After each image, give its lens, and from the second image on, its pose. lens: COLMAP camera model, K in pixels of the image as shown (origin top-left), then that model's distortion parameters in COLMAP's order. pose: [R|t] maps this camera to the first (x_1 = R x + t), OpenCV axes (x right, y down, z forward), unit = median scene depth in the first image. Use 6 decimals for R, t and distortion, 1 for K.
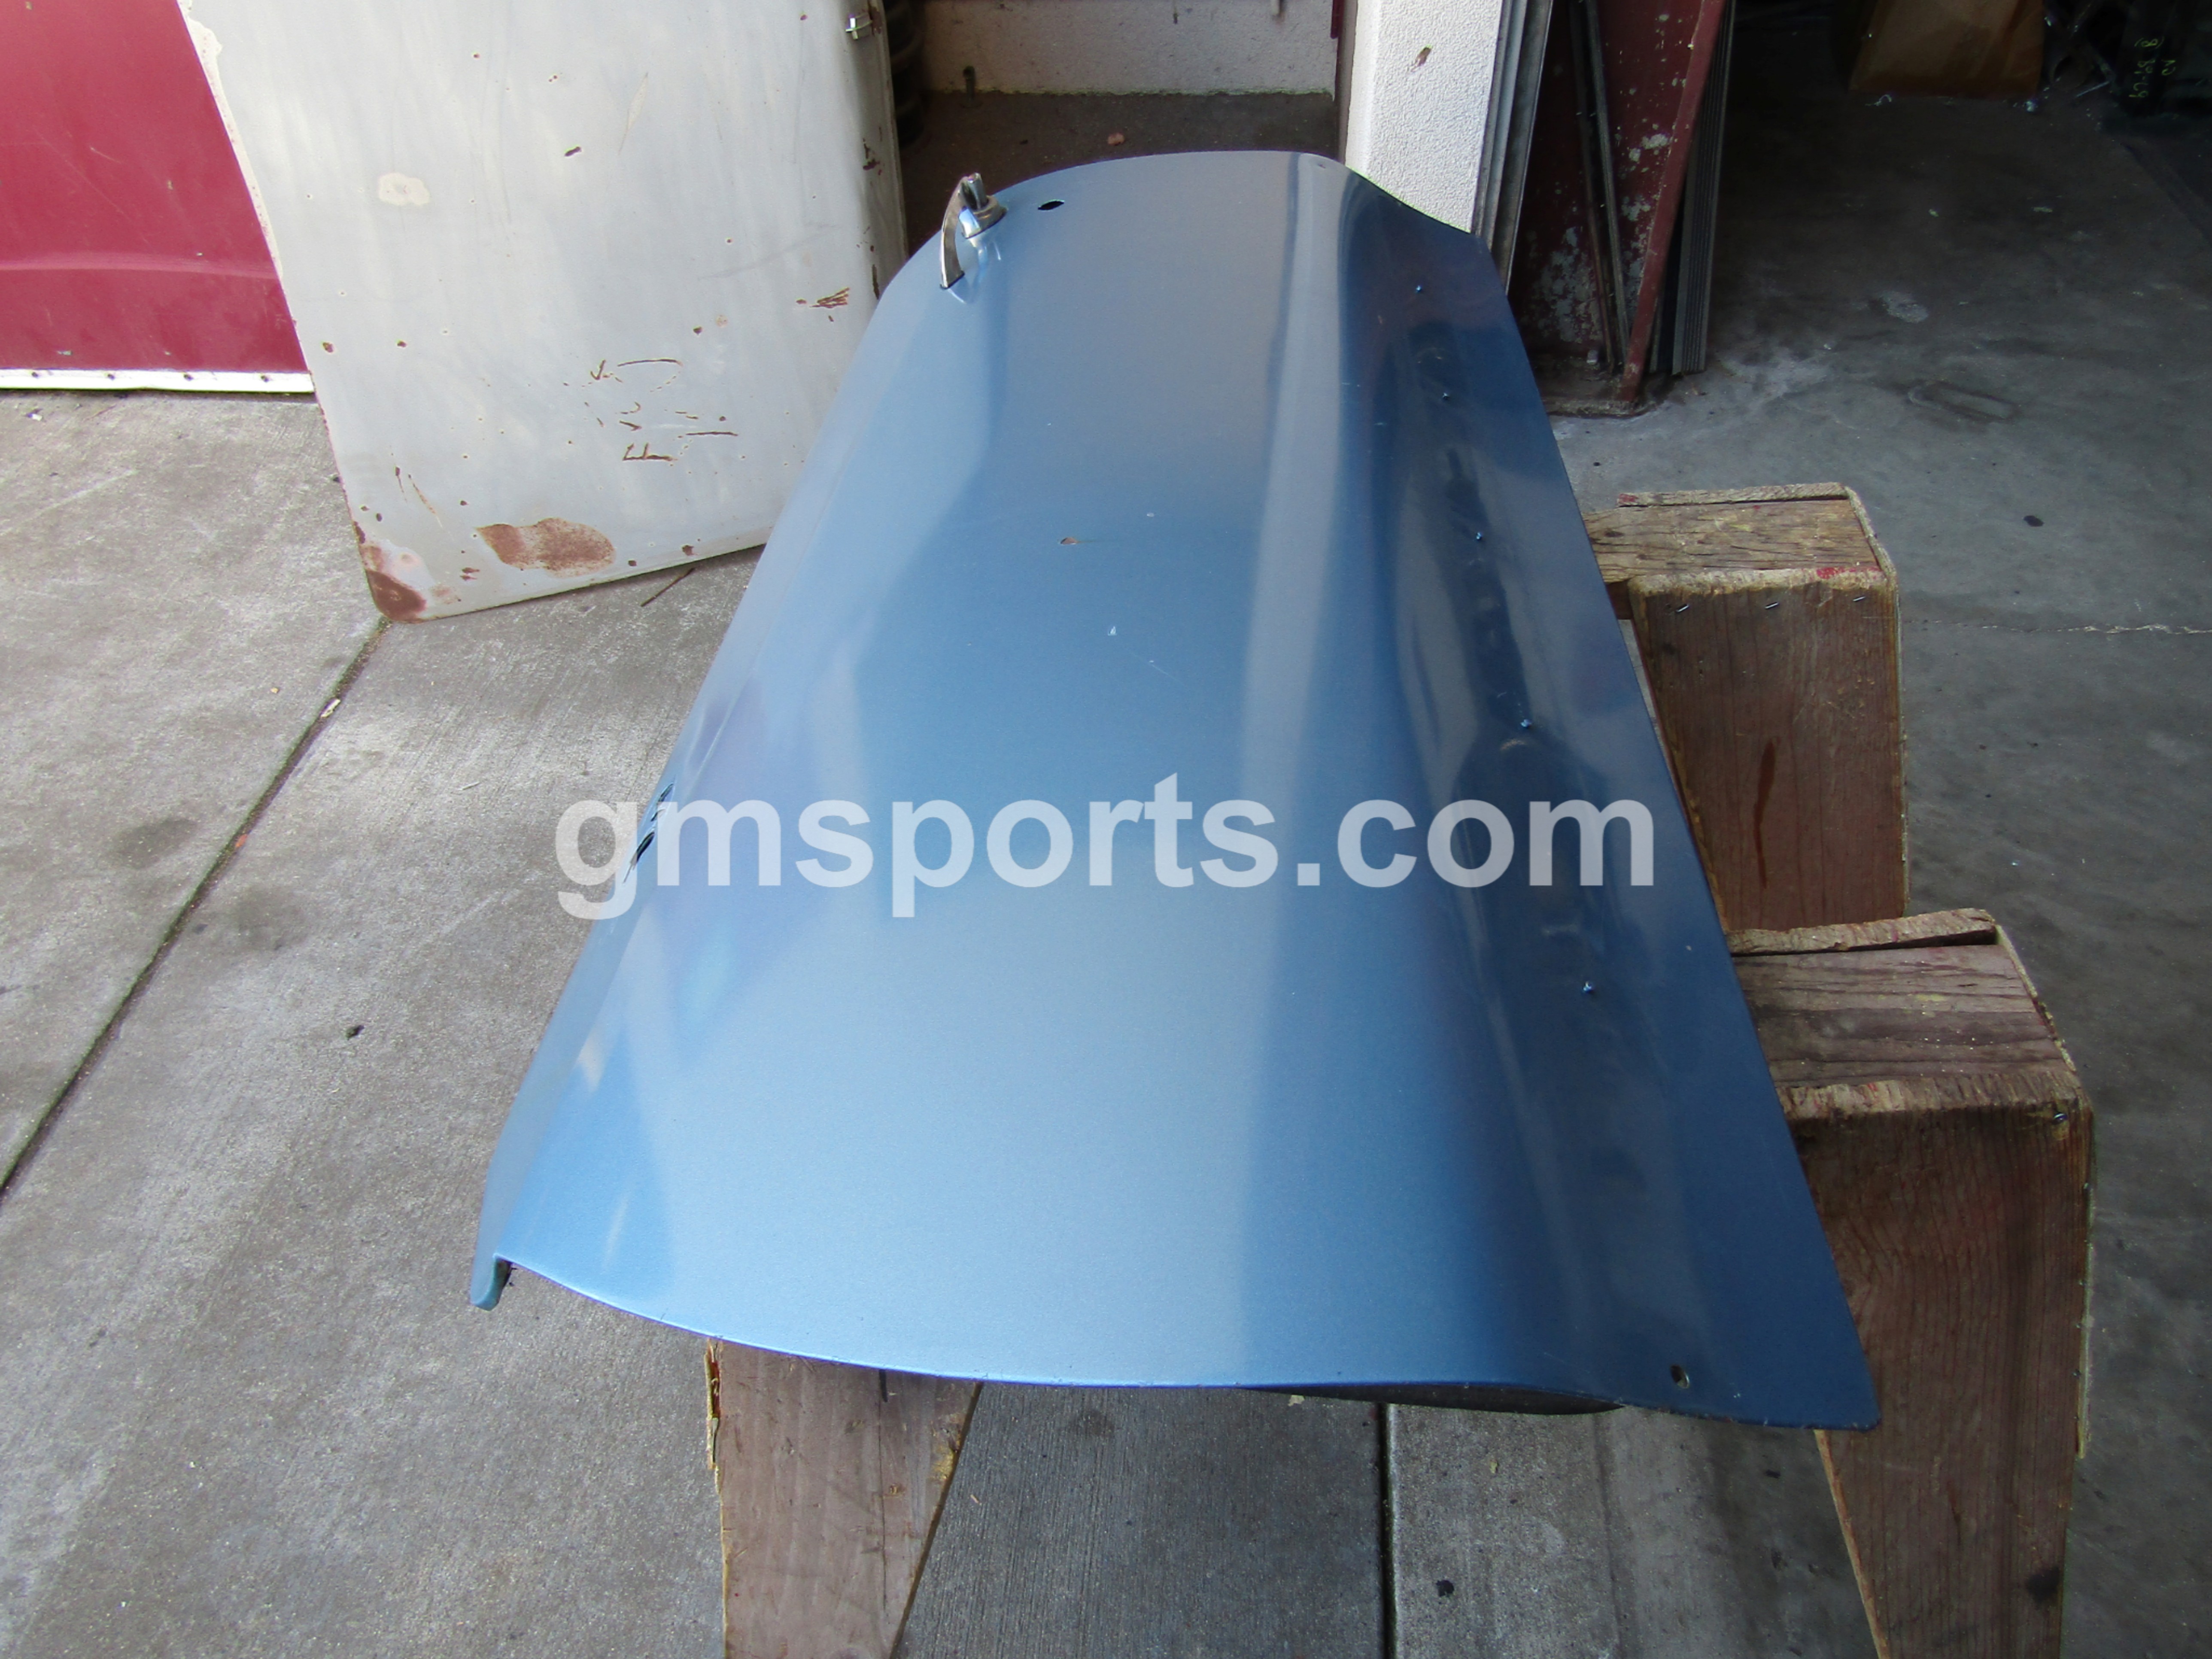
lens RADIAL K [[1581.2, 0, 1099.7], [0, 1581.2, 830.3], [0, 0, 1]] dist [-0.006270, 0.000981]
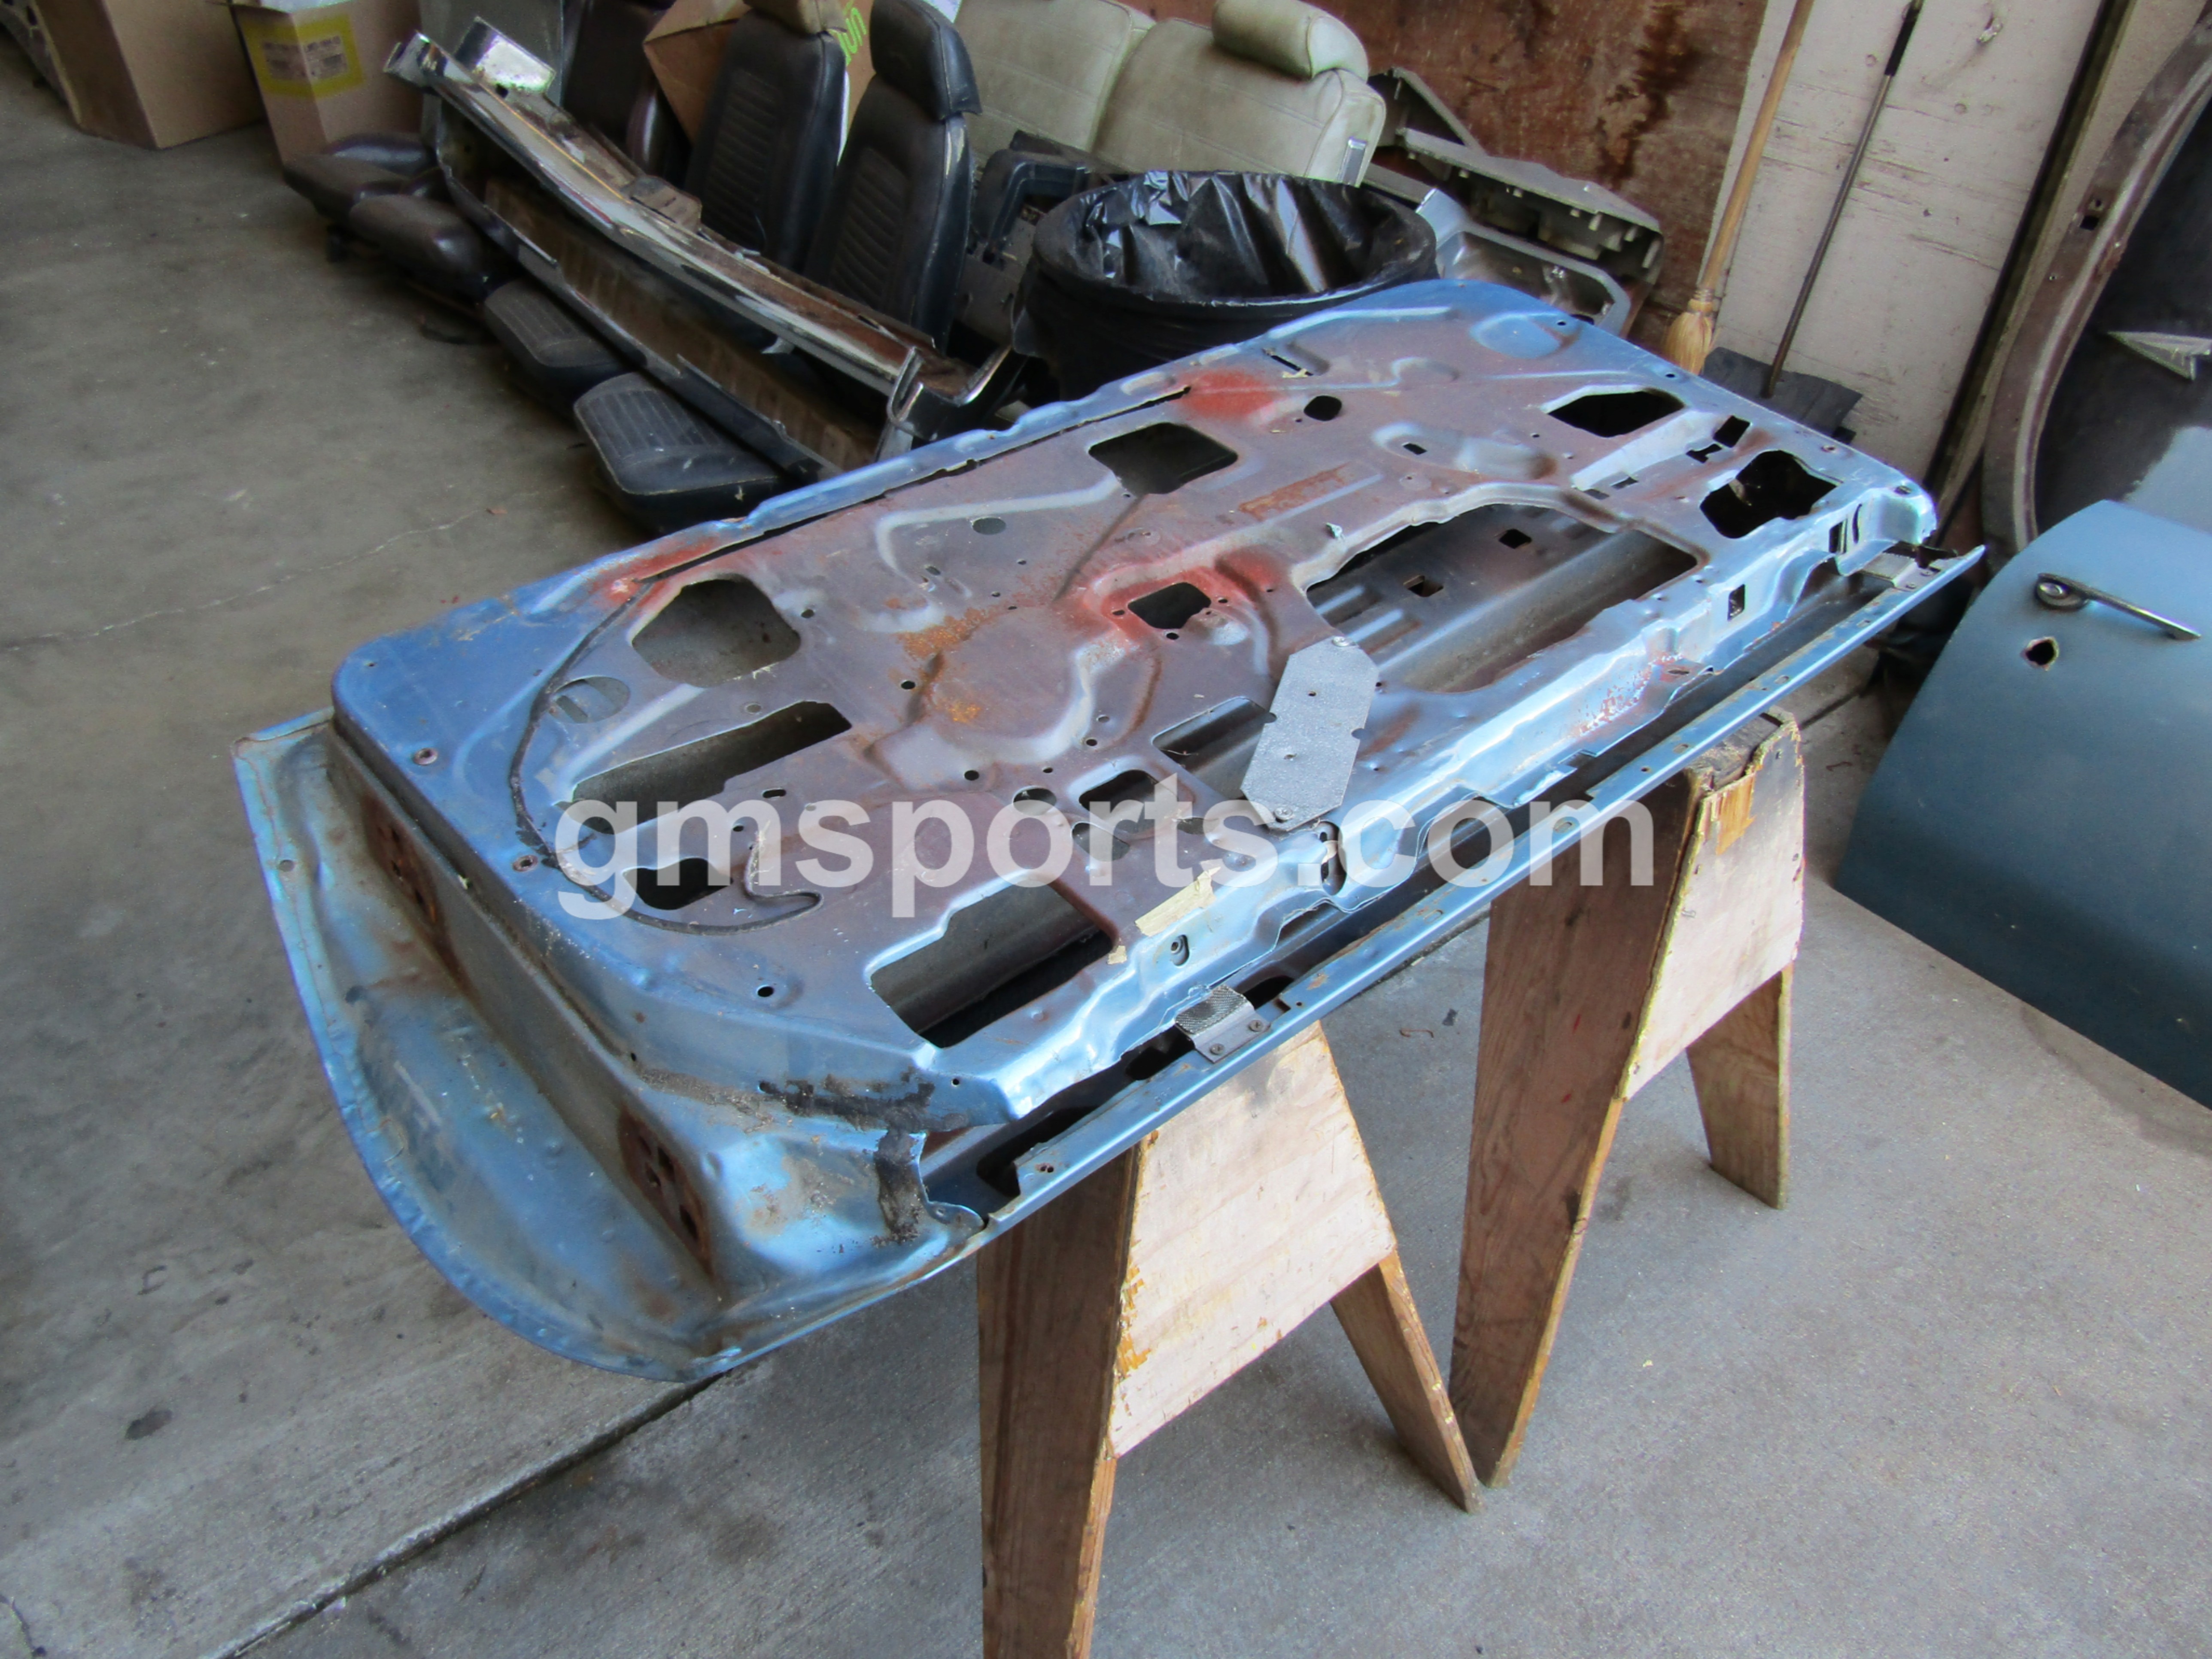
lens RADIAL K [[1581.2, 0, 1104.8], [0, 1581.2, 837.4], [0, 0, 1]] dist [-0.006270, 0.000981]
pose [[-0.687880, -0.445011, 0.573399, -0.312891], [0.511918, 0.262587, 0.817917, -0.584646], [-0.514549, 0.856162, 0.047181, 0.613670]]
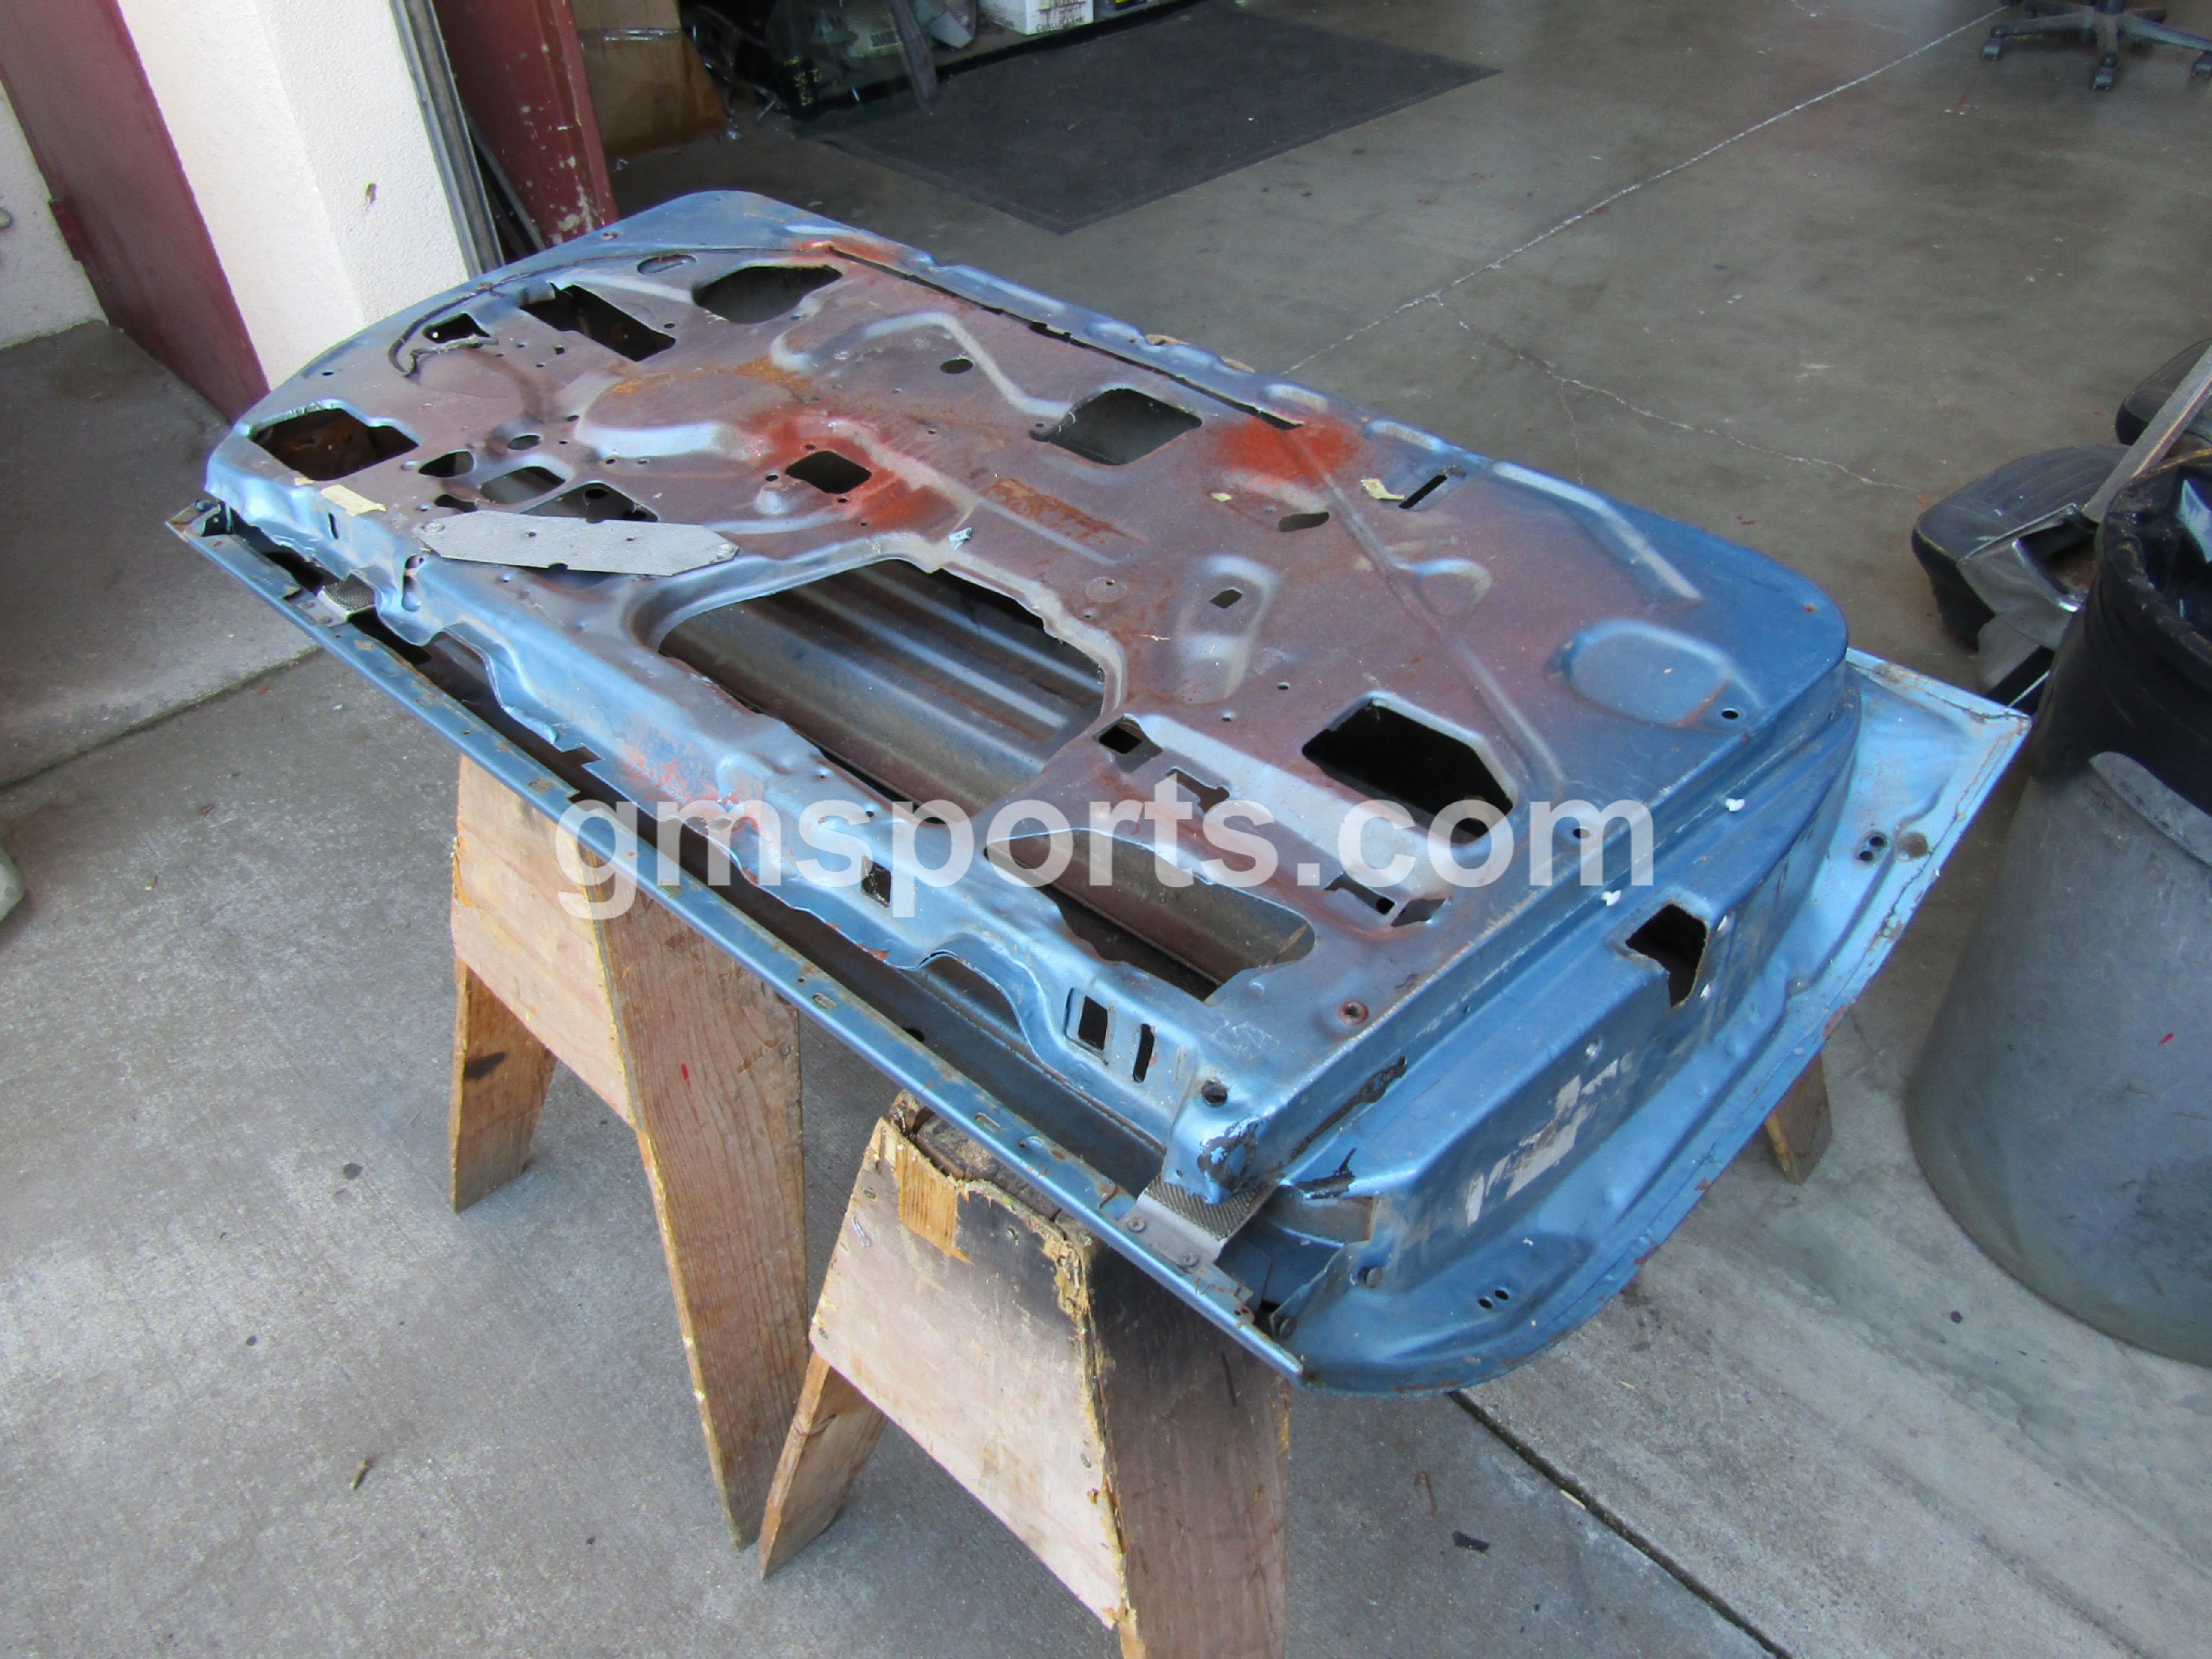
lens RADIAL K [[1581.2, 0, 1100.2], [0, 1581.2, 824.5], [0, 0, 1]] dist [-0.006270, 0.000981]
pose [[0.641918, -0.495343, 0.585300, -0.293377], [0.541334, 0.833370, 0.111587, -0.041851], [-0.543045, 0.245213, 0.803102, 0.092296]]
